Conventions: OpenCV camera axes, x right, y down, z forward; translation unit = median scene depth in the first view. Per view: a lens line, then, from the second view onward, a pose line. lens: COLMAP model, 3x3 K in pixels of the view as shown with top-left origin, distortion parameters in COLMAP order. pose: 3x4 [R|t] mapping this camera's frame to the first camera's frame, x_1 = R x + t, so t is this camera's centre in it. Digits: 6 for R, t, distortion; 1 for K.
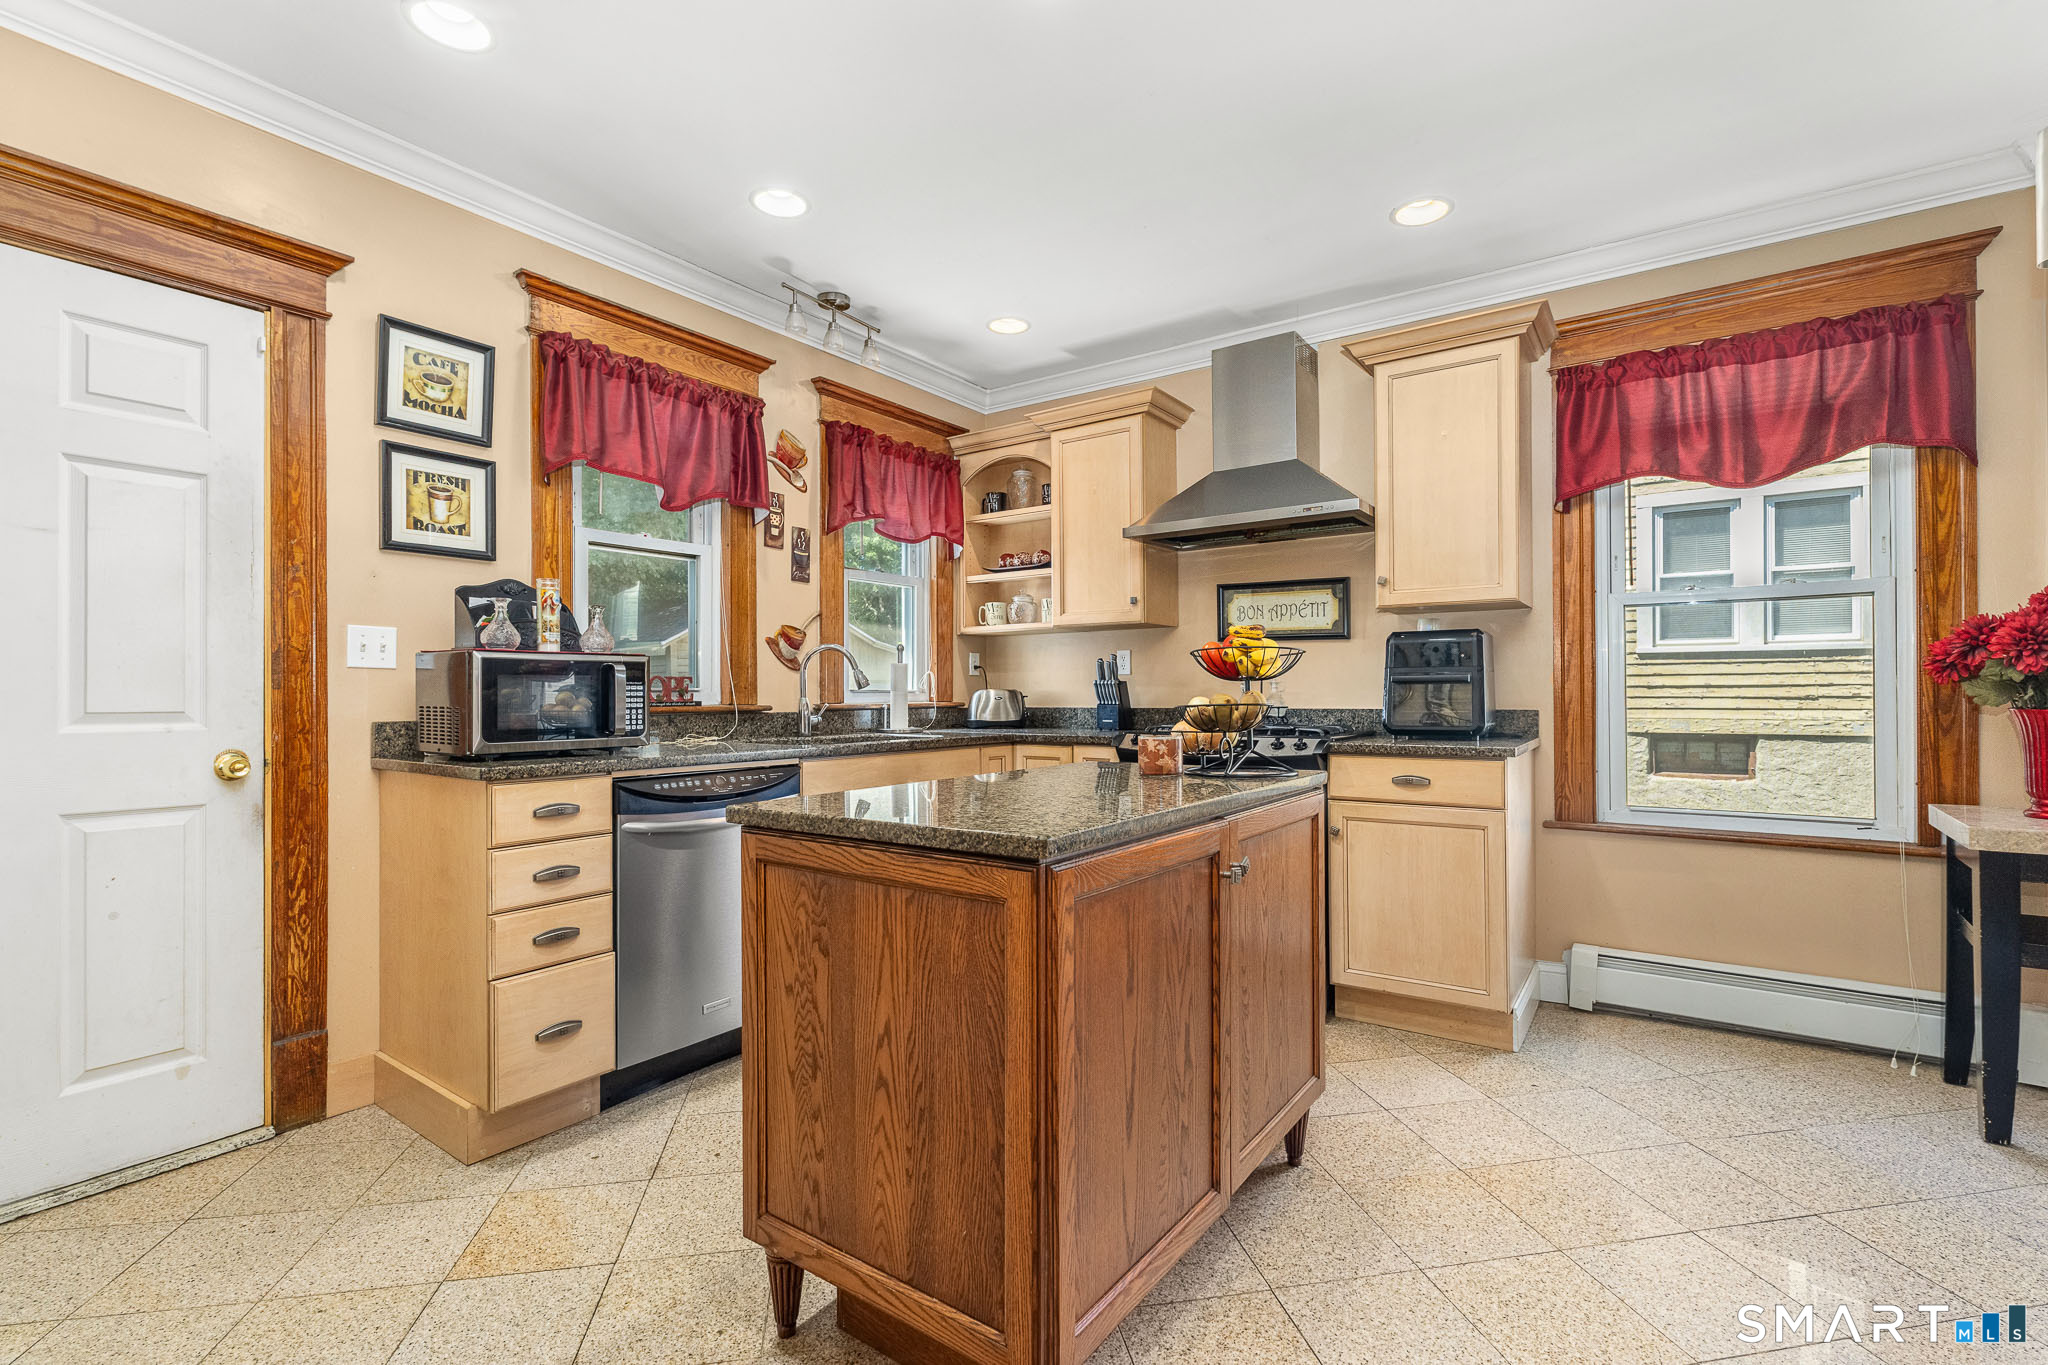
lens RADIAL K [[919.0, 0, 1021.6], [0, 919.0, 687.9], [0, 0, 1]] dist [-0.003942, -0.000114]
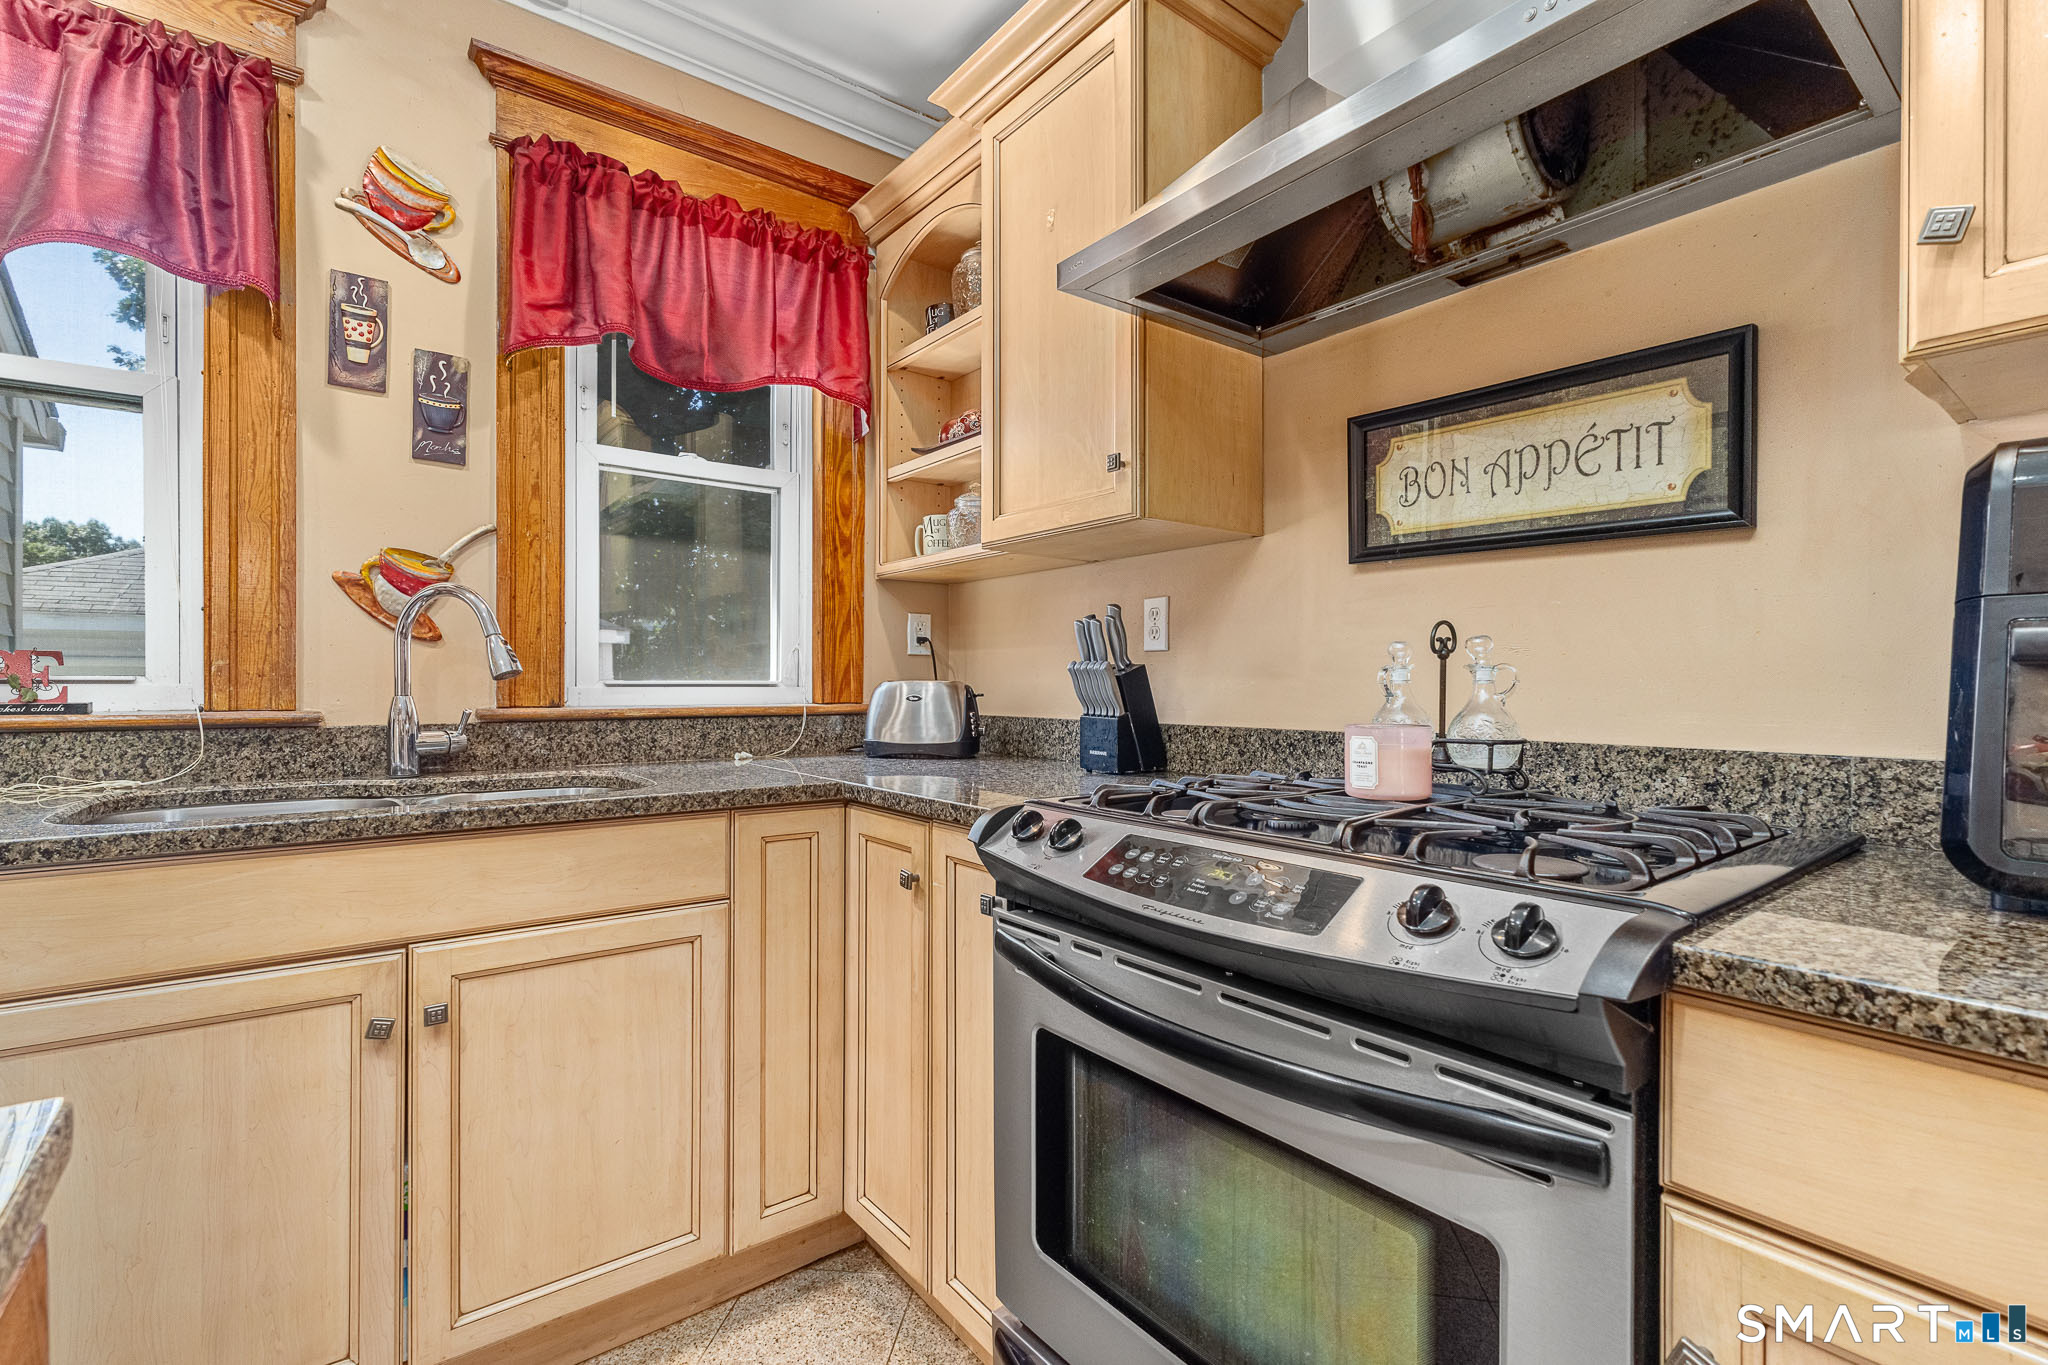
lens RADIAL K [[919.0, 0, 1025.7], [0, 919.0, 691.7], [0, 0, 1]] dist [-0.003942, -0.000114]
pose [[0.957406, 0.008591, -0.288618, 0.209475], [-0.004270, 0.999869, 0.015599, -0.000859], [0.288714, -0.013702, 0.957317, 0.625408]]
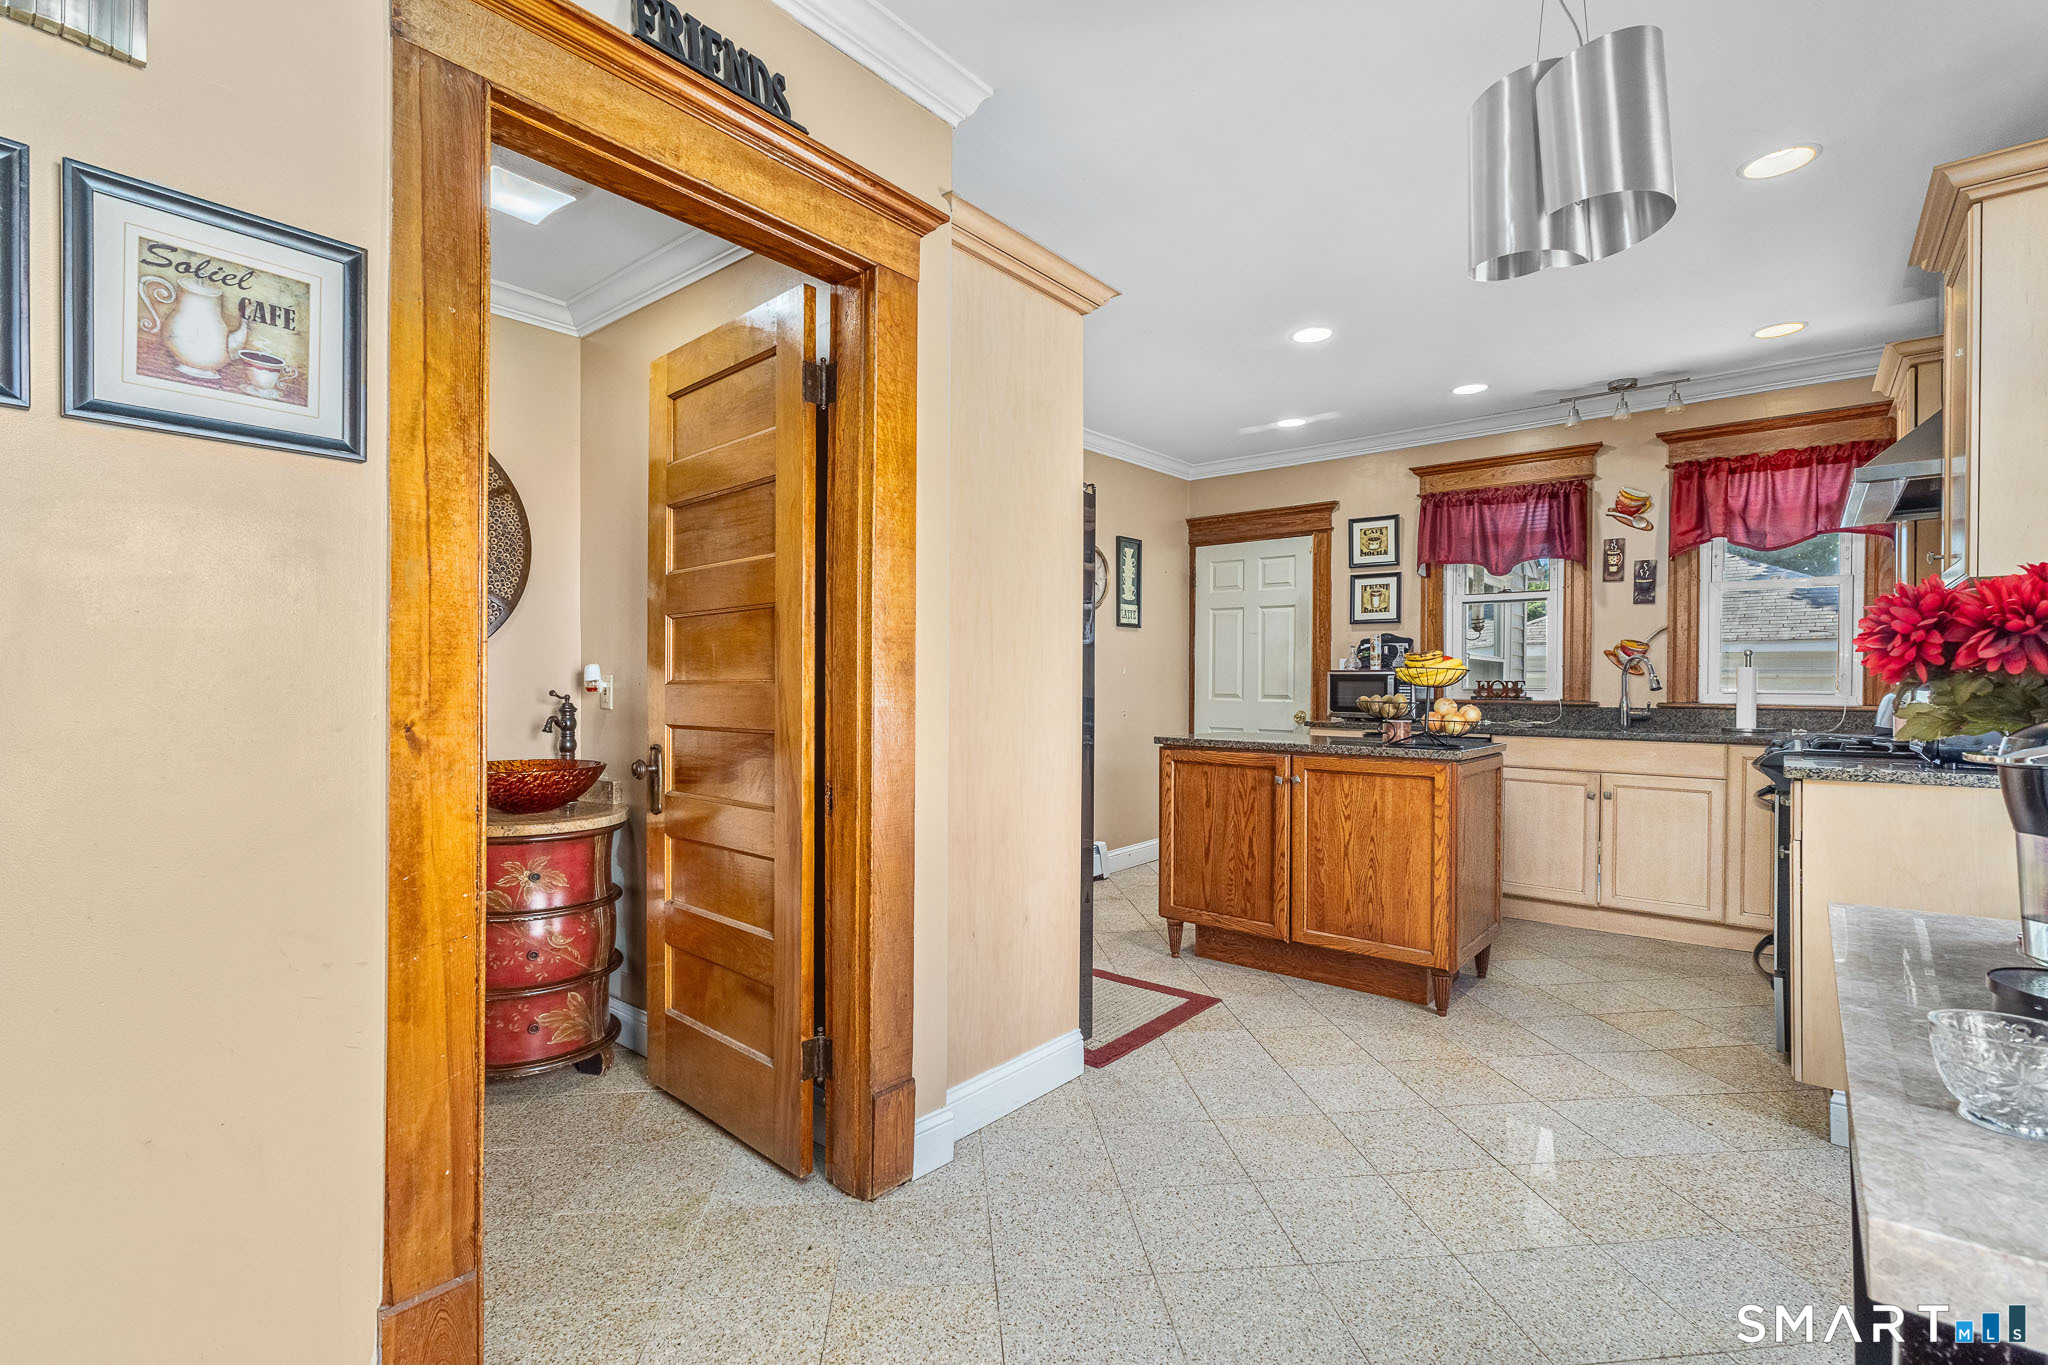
lens RADIAL K [[919.0, 0, 1025.4], [0, 919.0, 680.4], [0, 0, 1]] dist [-0.003942, -0.000114]
pose [[-0.076761, 0.002066, -0.997047, 1.079936], [-0.000645, 0.999998, 0.002121, -0.013707], [0.997049, 0.000806, -0.076760, 0.263546]]
